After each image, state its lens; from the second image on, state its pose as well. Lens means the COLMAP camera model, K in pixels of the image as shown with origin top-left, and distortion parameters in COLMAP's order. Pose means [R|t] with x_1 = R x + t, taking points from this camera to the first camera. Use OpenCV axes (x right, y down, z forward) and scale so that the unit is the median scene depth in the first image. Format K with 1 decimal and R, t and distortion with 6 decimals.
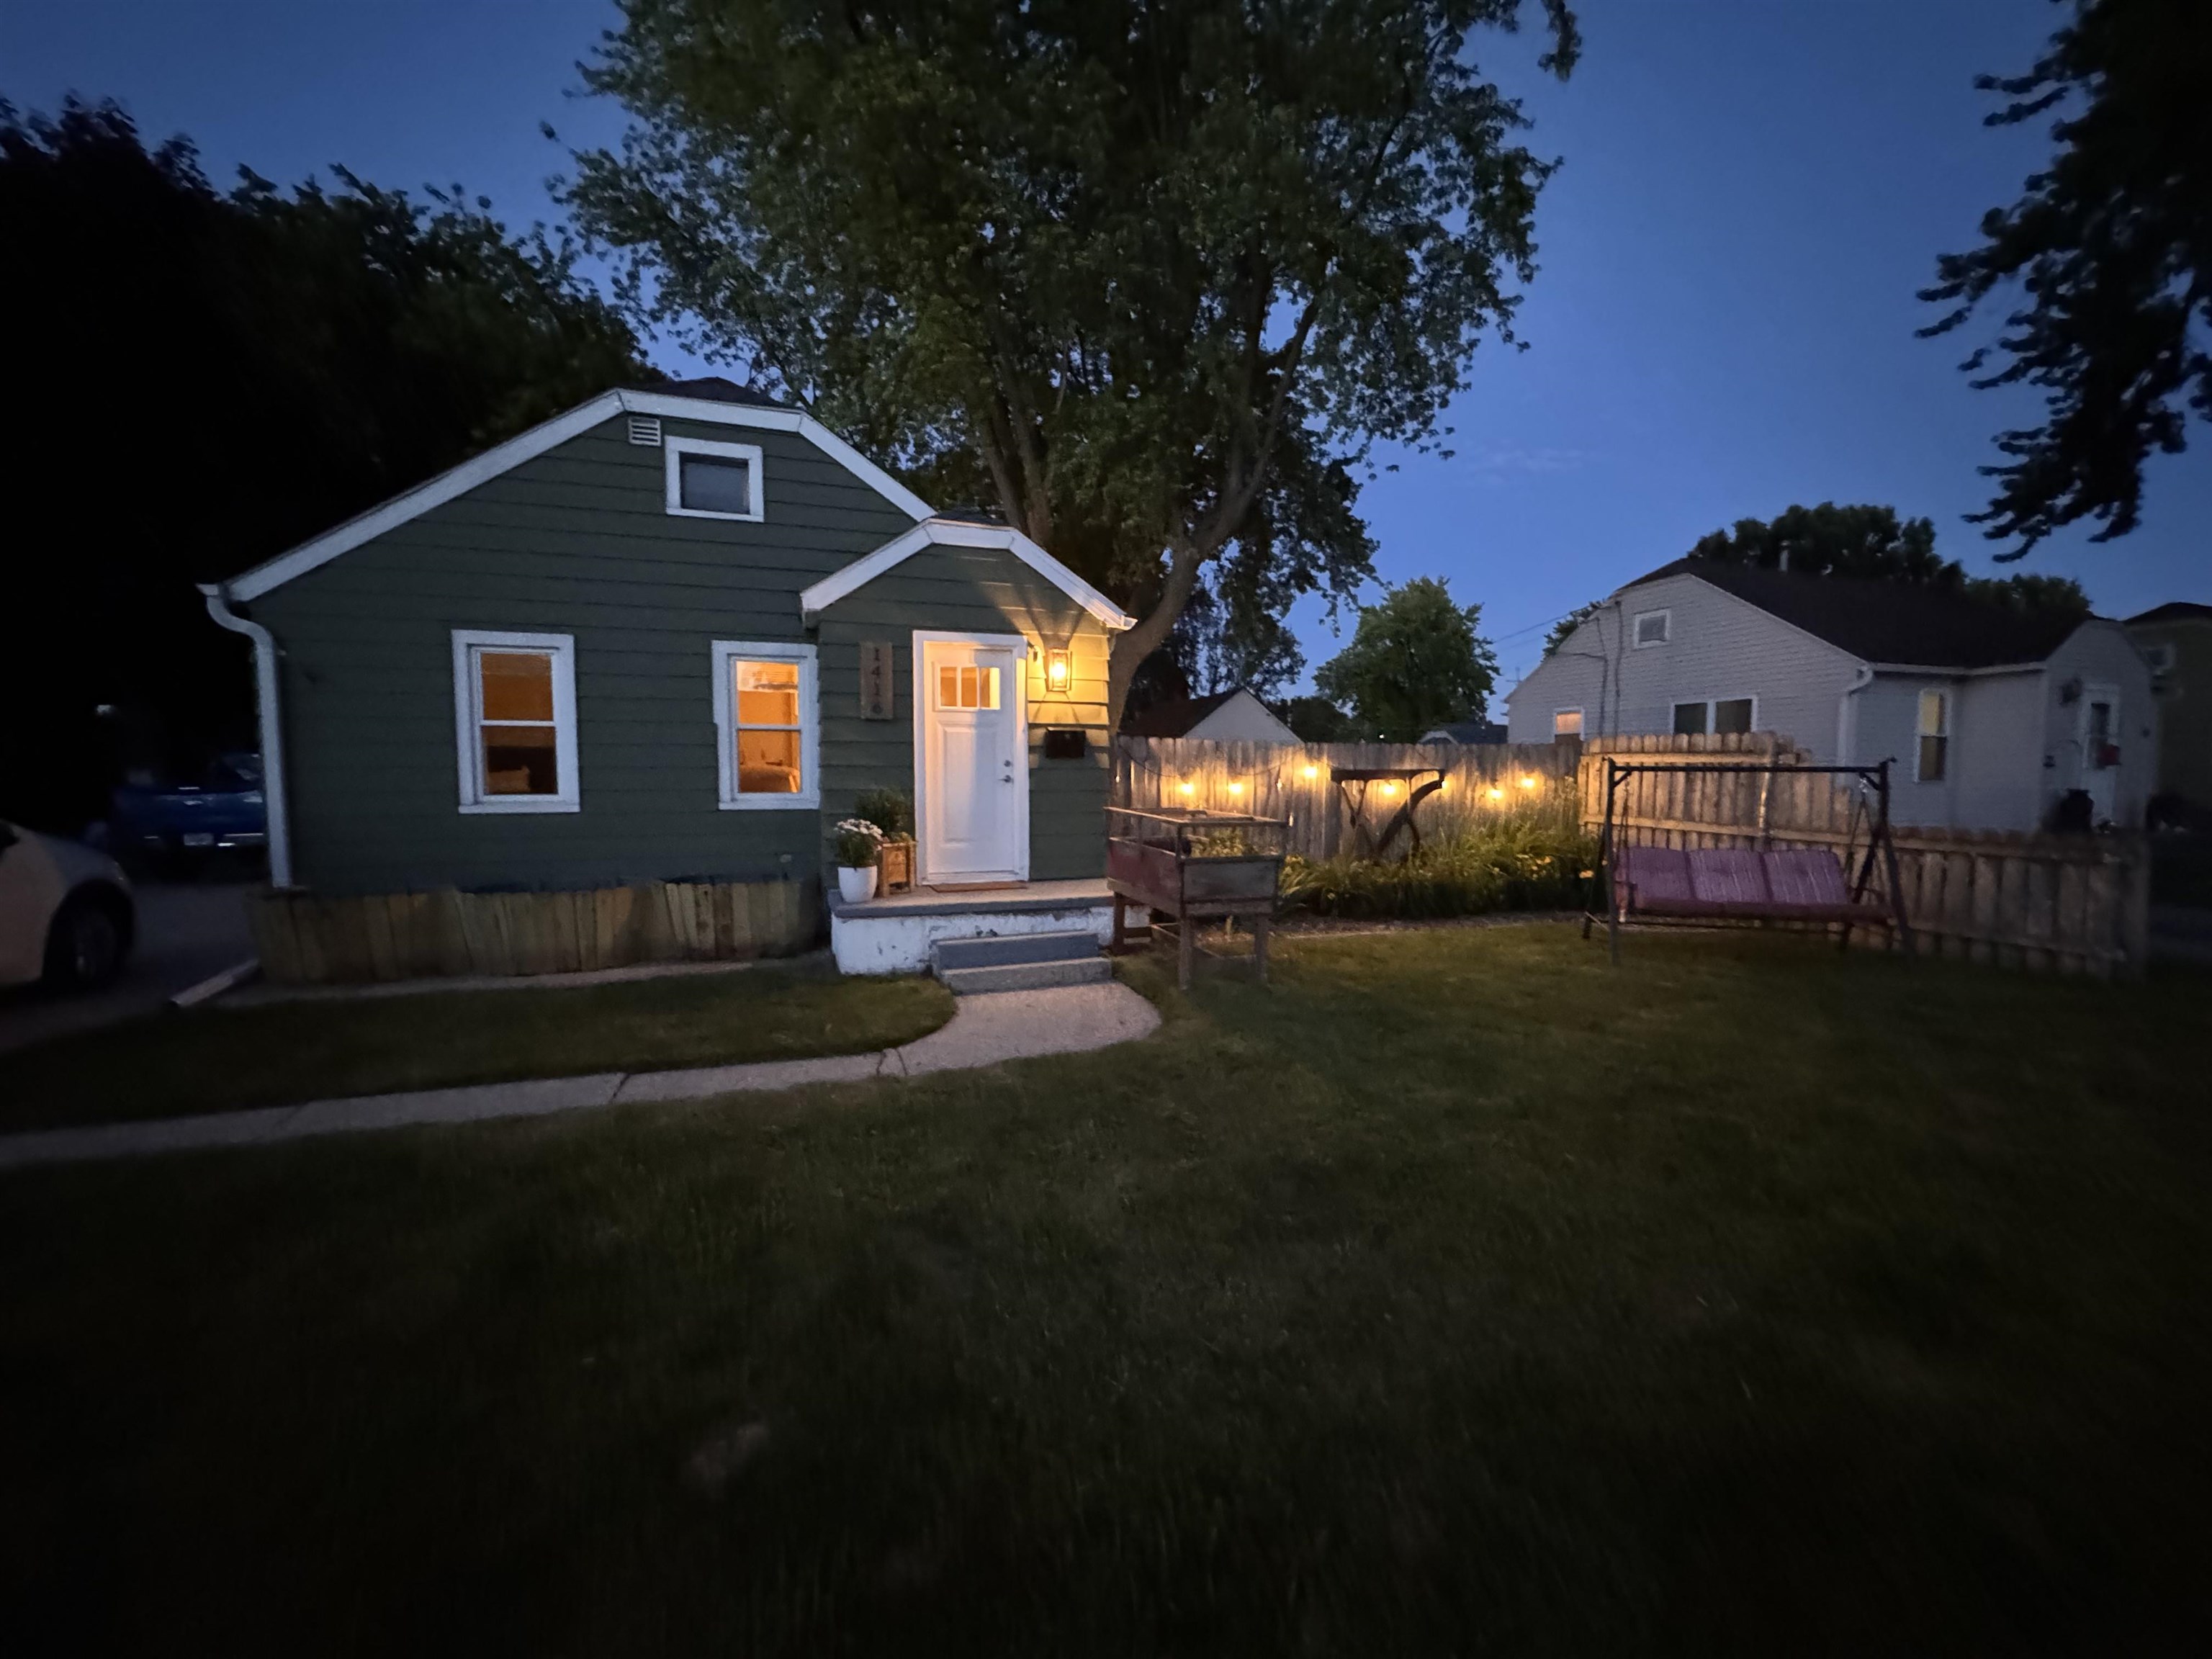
lens RADIAL K [[880.4, 0, 1106.0], [0, 880.4, 829.5], [0, 0, 1]] dist [-0.003231, -0.000596]
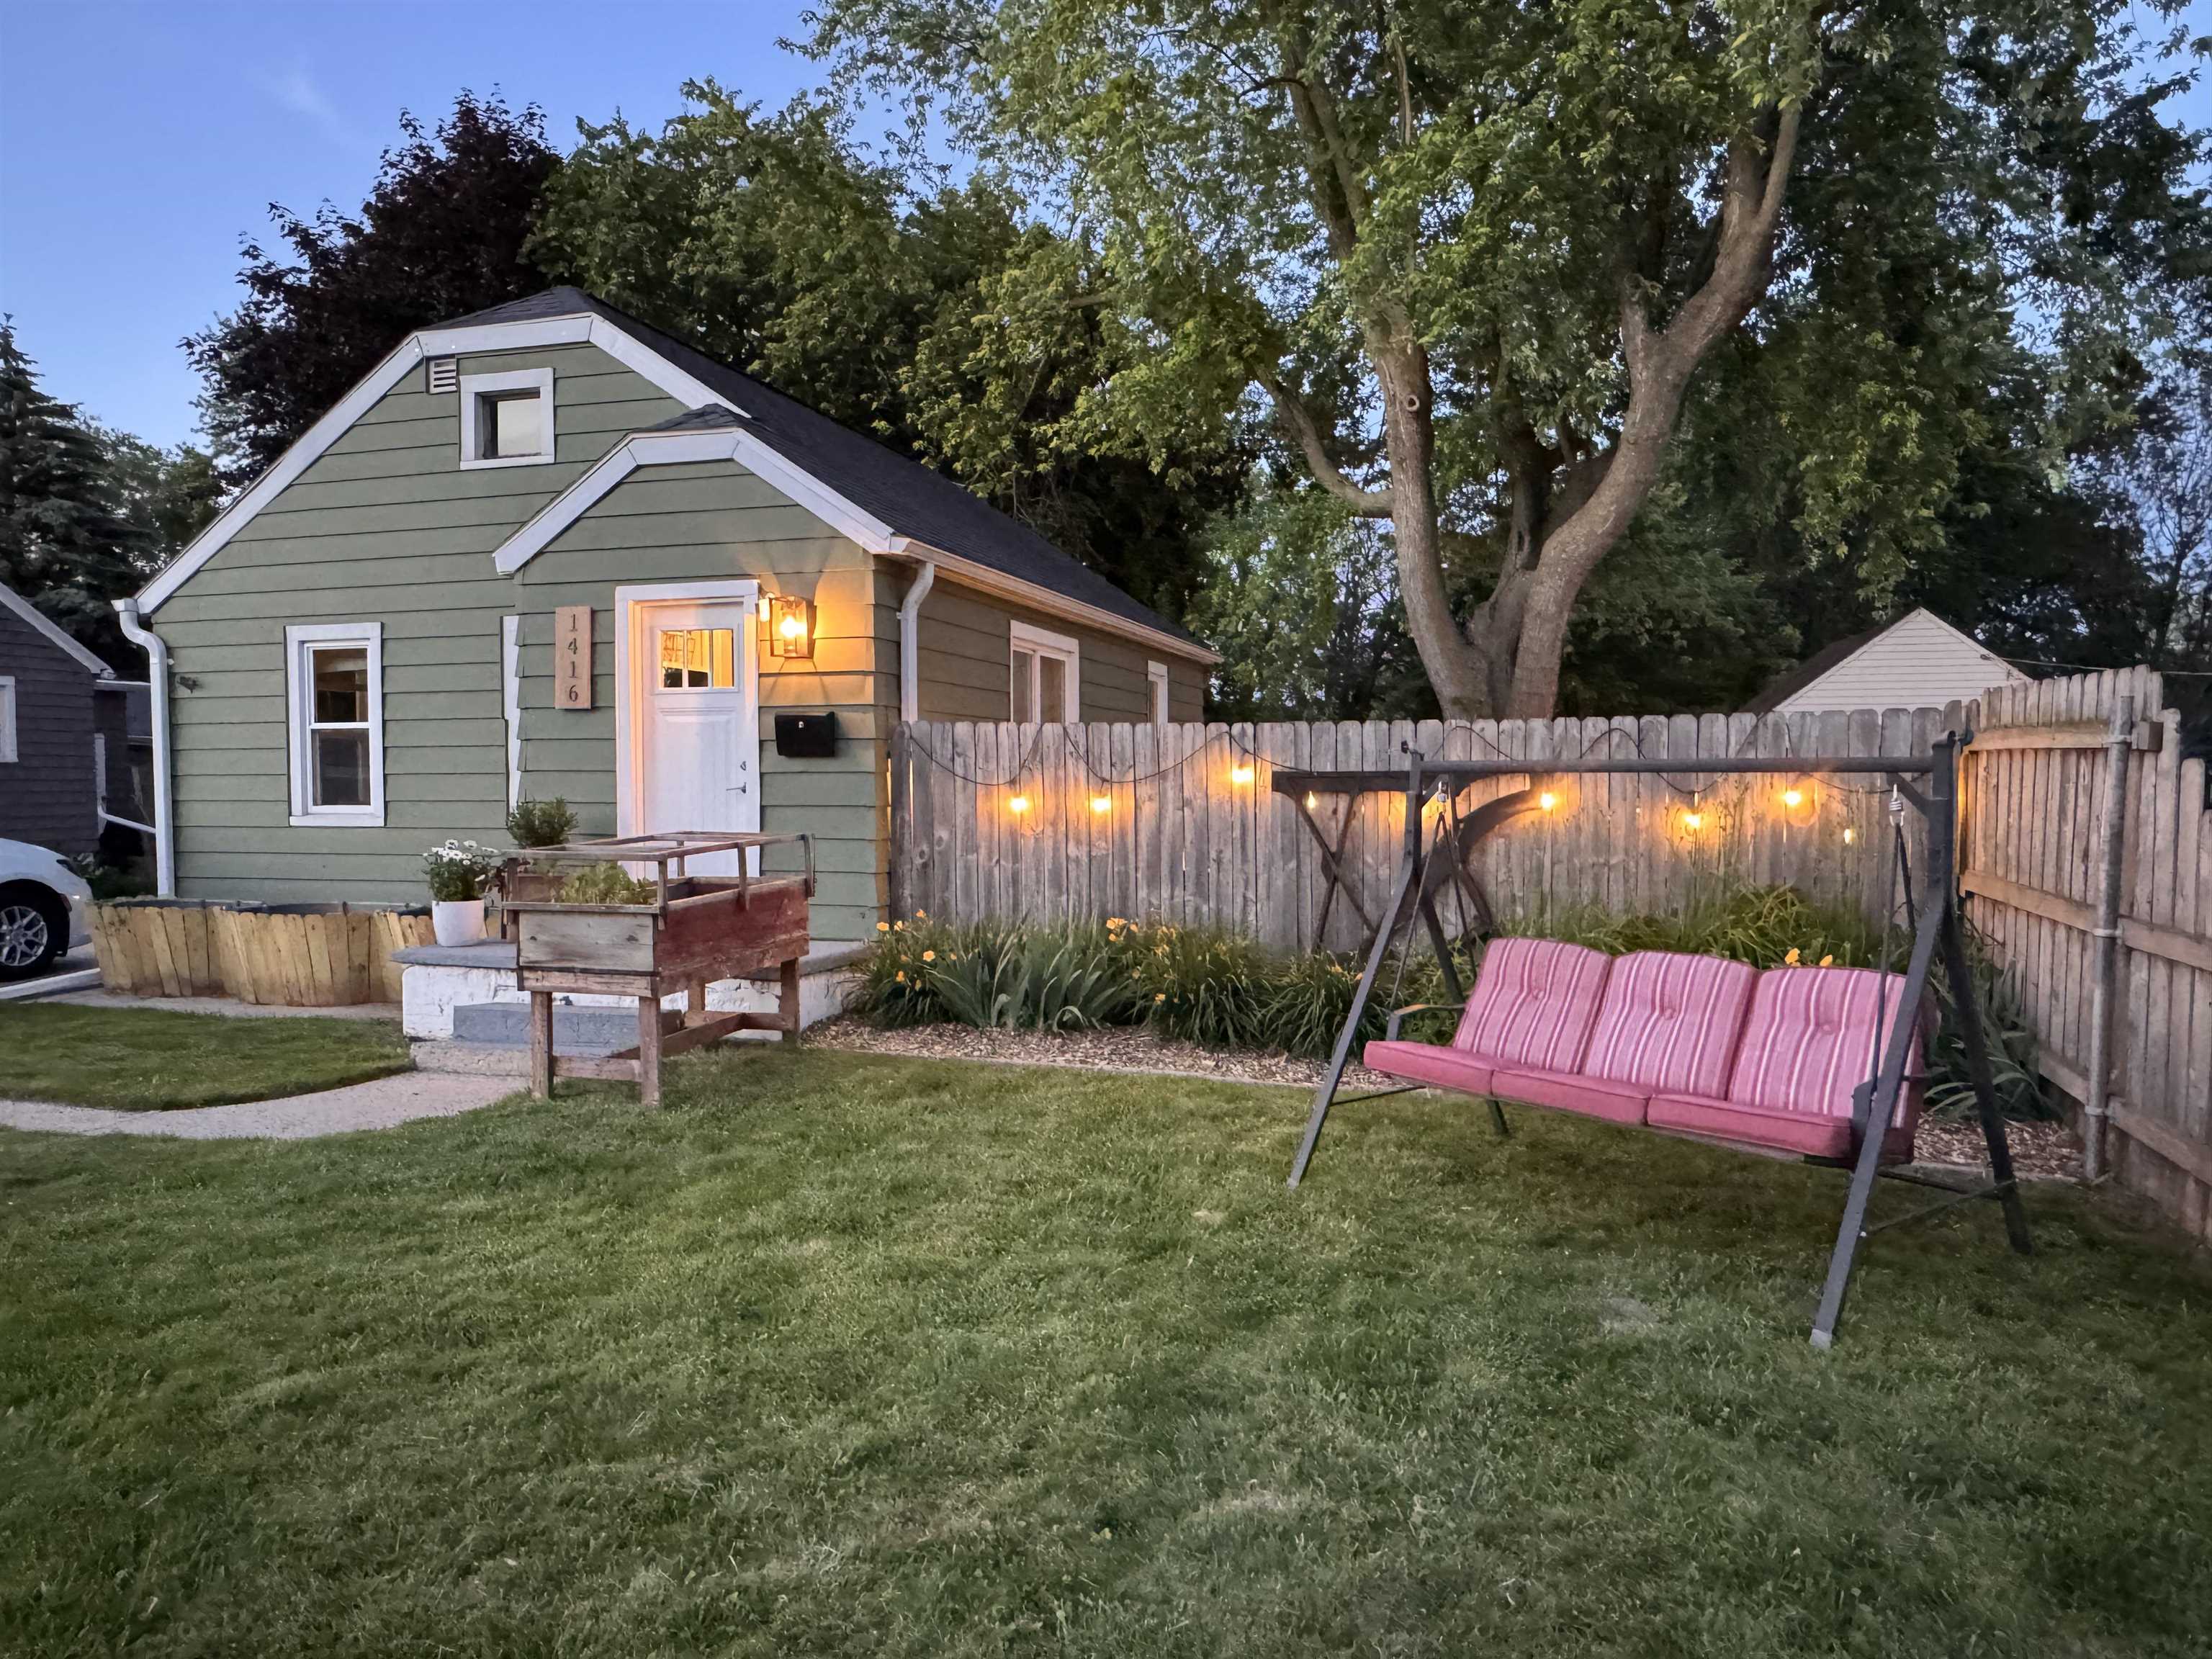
lens RADIAL K [[1445.9, 0, 1106.0], [0, 1445.9, 829.5], [0, 0, 1]] dist [0.002712, -0.002811]
pose [[0.814696, 0.017411, -0.579627, 0.774533], [-0.033995, 0.999264, -0.017766, -0.014880], [0.578891, 0.034178, 0.814689, 0.245219]]
